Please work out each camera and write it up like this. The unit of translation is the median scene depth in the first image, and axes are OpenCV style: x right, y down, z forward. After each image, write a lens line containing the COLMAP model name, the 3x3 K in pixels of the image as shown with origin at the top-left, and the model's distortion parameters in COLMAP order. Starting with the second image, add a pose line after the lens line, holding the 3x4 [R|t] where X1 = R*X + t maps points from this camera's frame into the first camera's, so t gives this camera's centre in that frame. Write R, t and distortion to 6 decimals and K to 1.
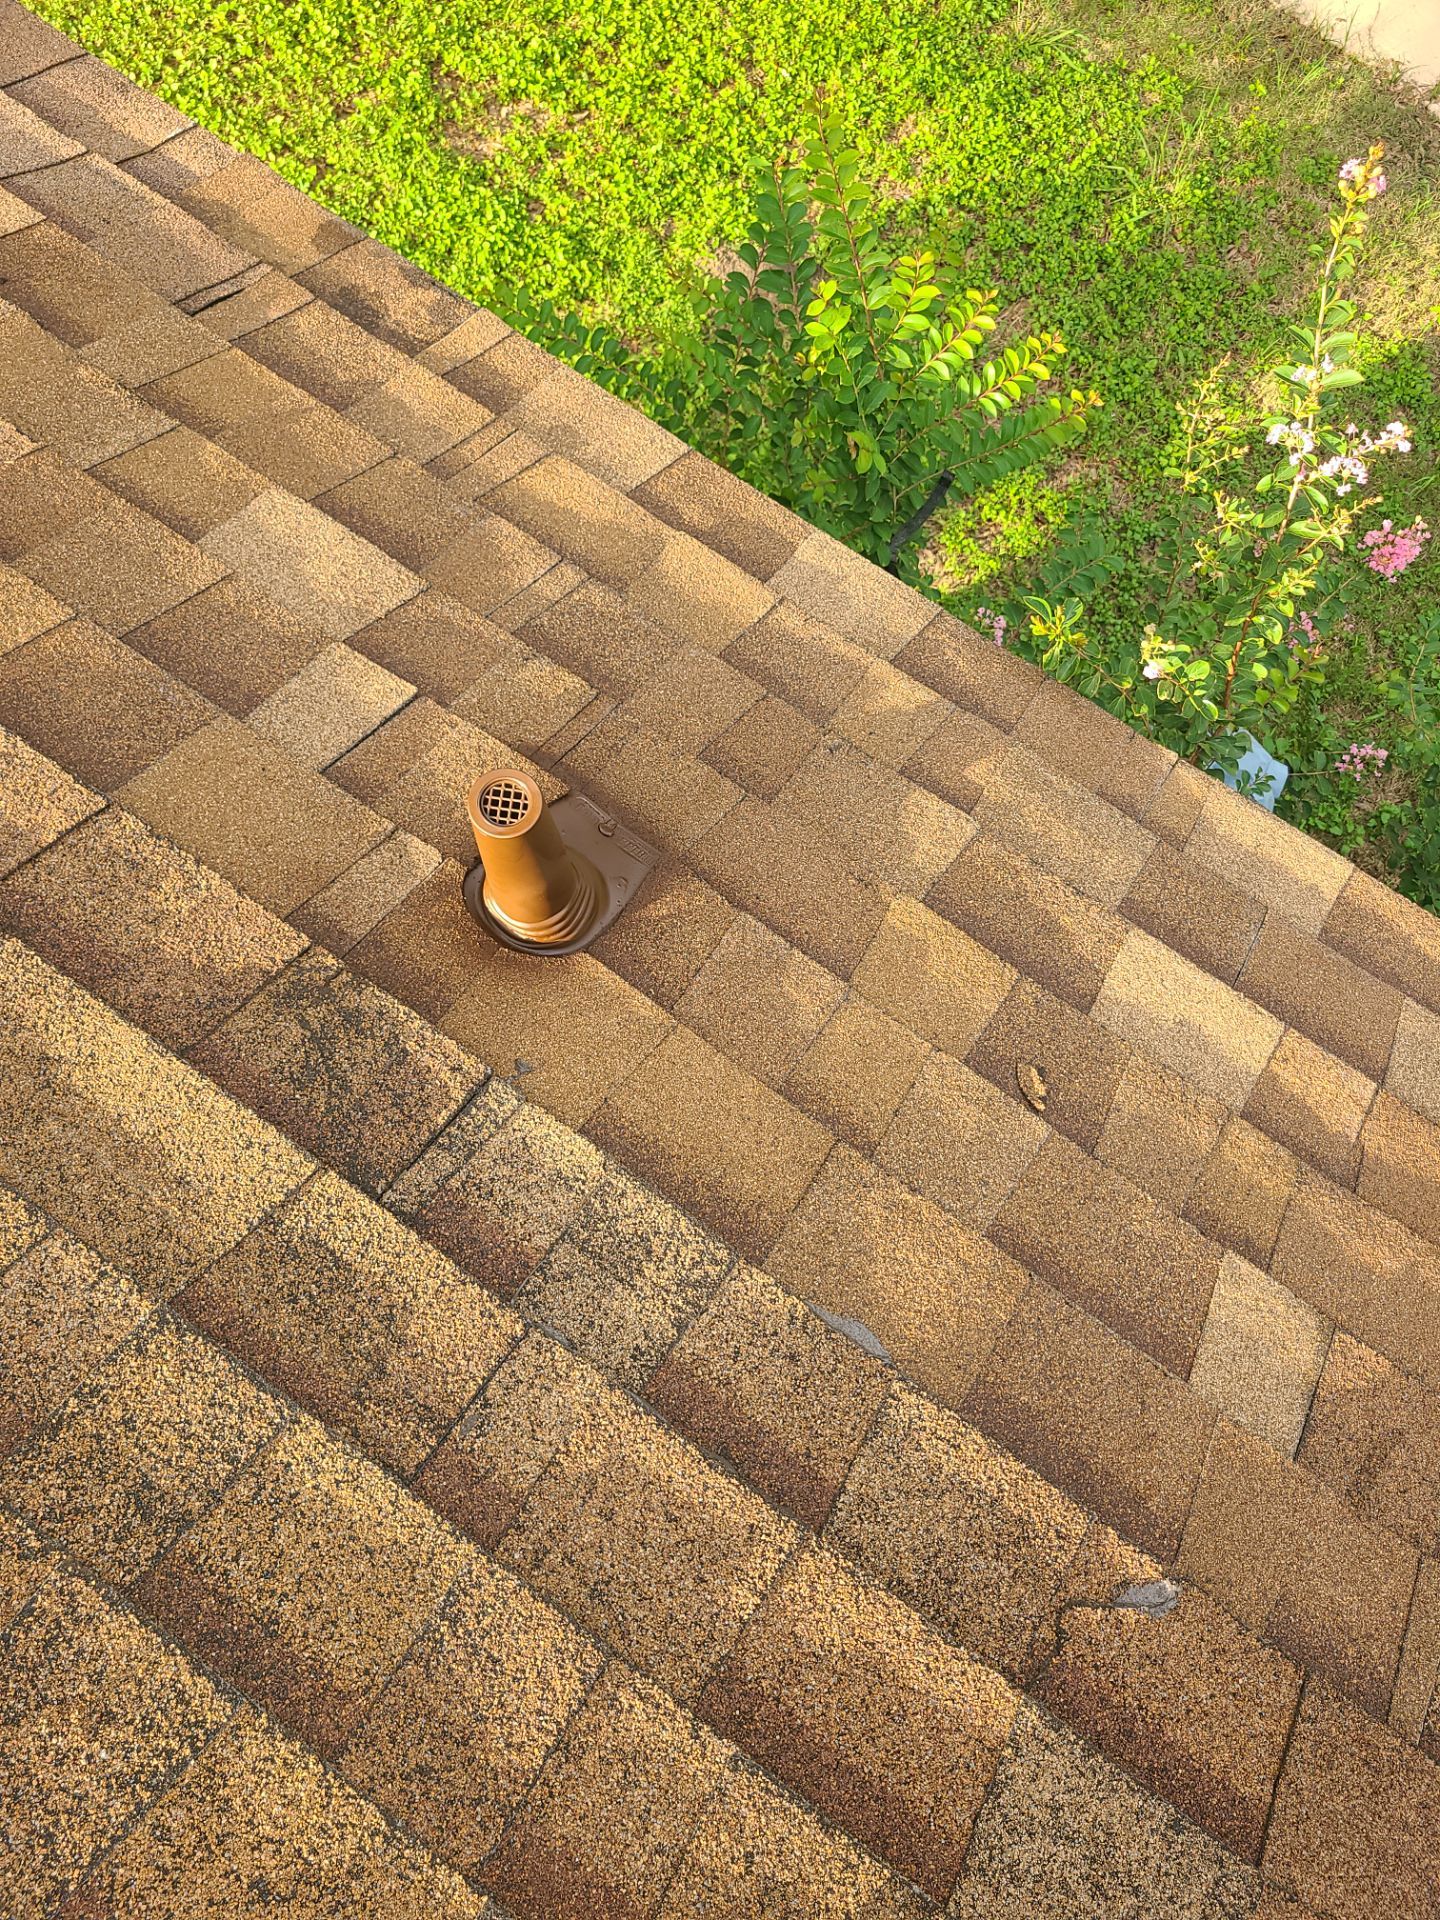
lens RADIAL K [[1612.4, 0, 718.6], [0, 1612.4, 962.1], [0, 0, 1]] dist [0.045436, -0.073384]
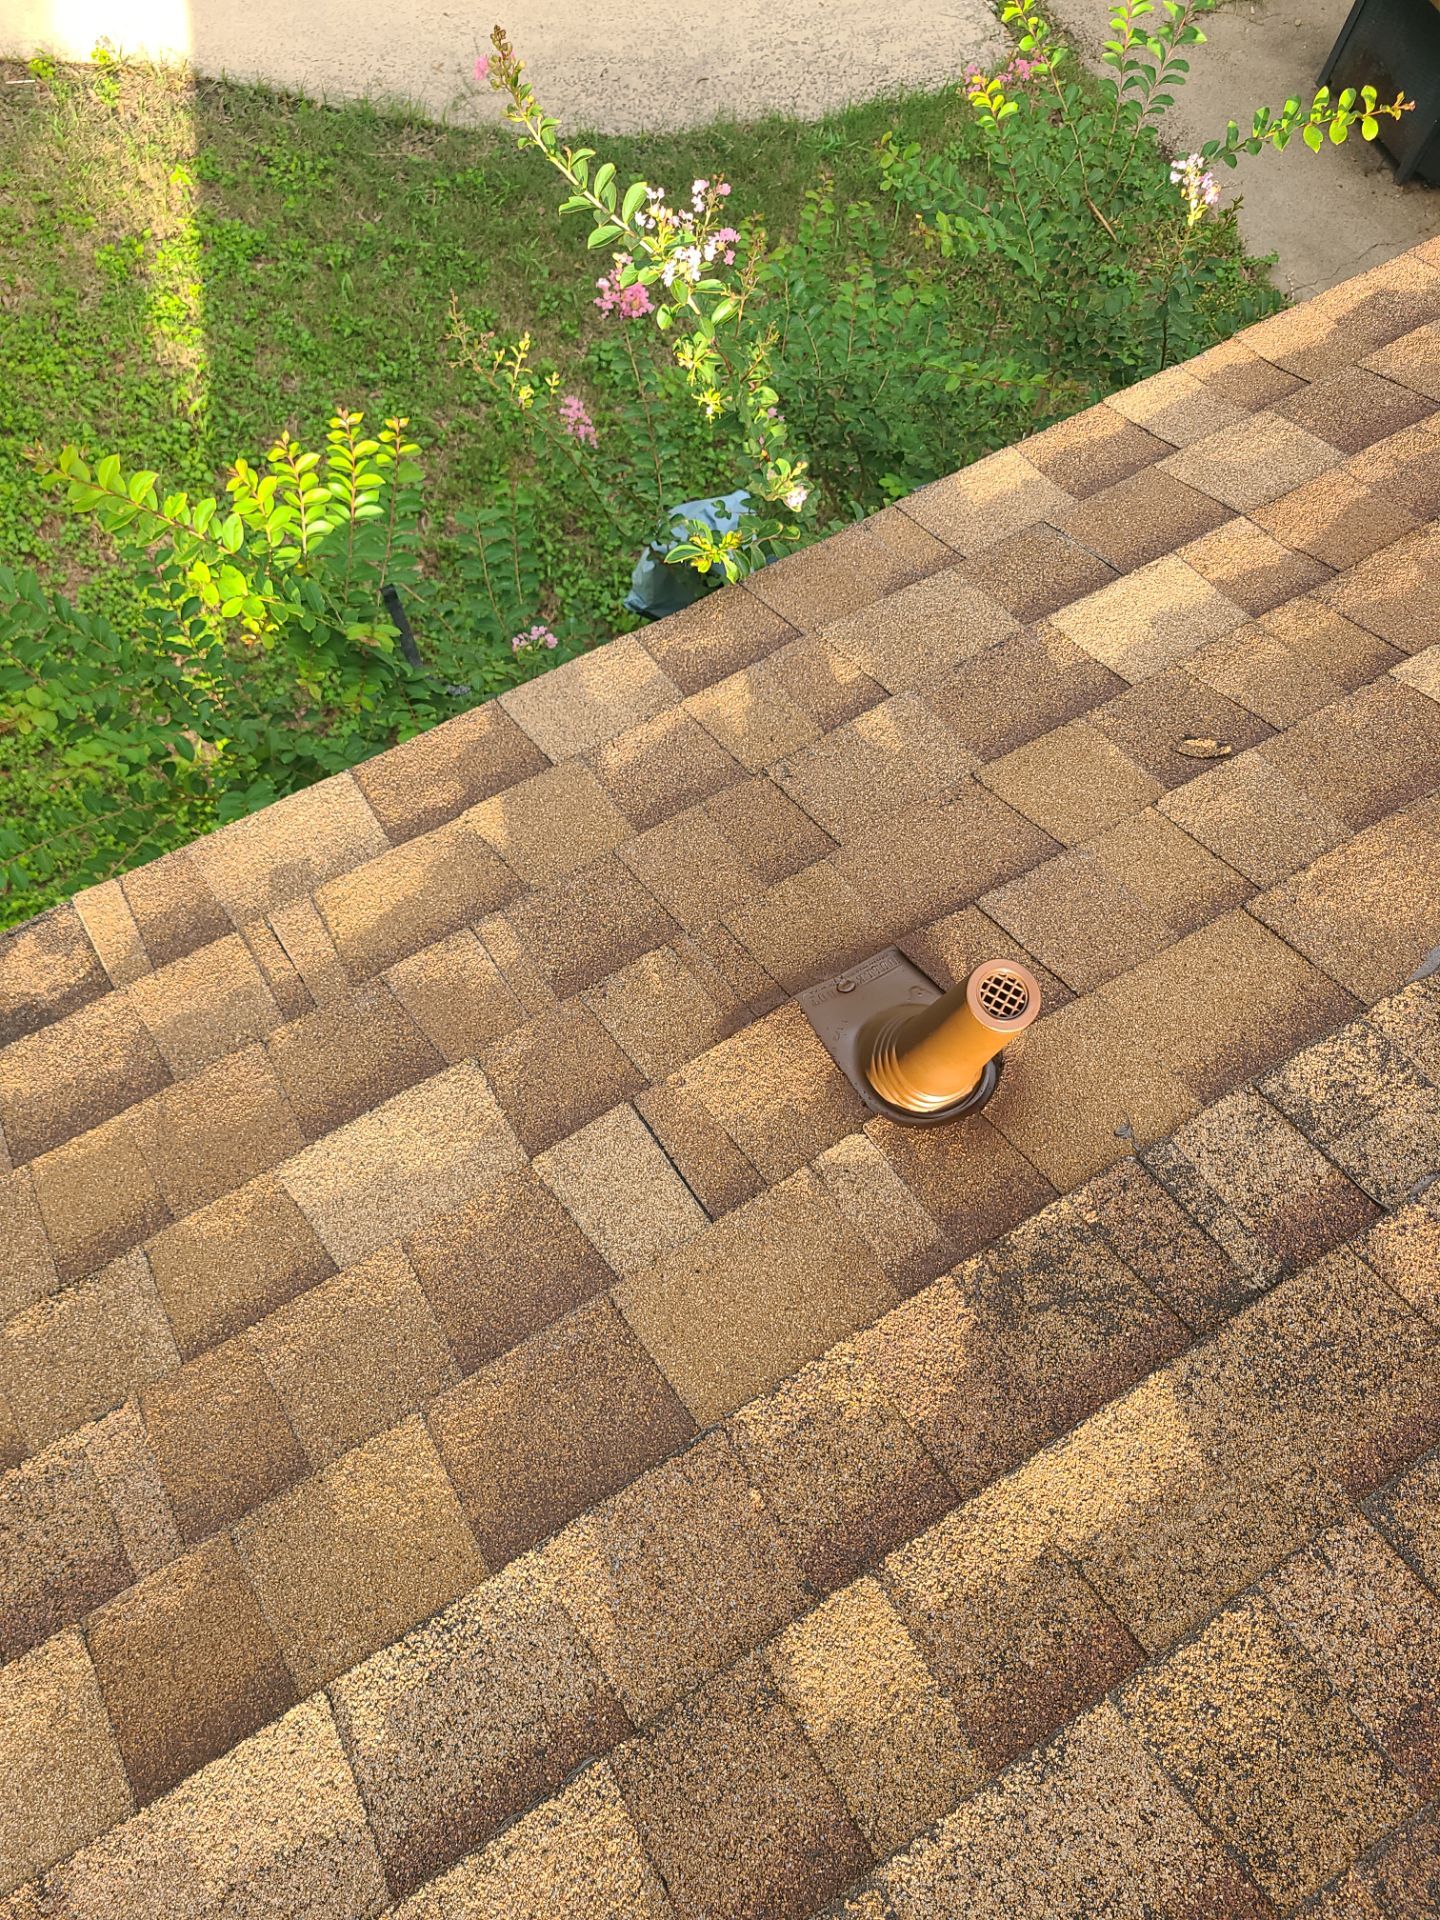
lens RADIAL K [[1626.7, 0, 718.1], [0, 1626.7, 951.4], [0, 0, 1]] dist [0.024483, -0.008753]
pose [[0.389366, -0.867563, 0.309401, -0.372942], [0.846963, 0.469249, 0.249917, -0.390015], [-0.362004, 0.164742, 0.917504, 0.117729]]
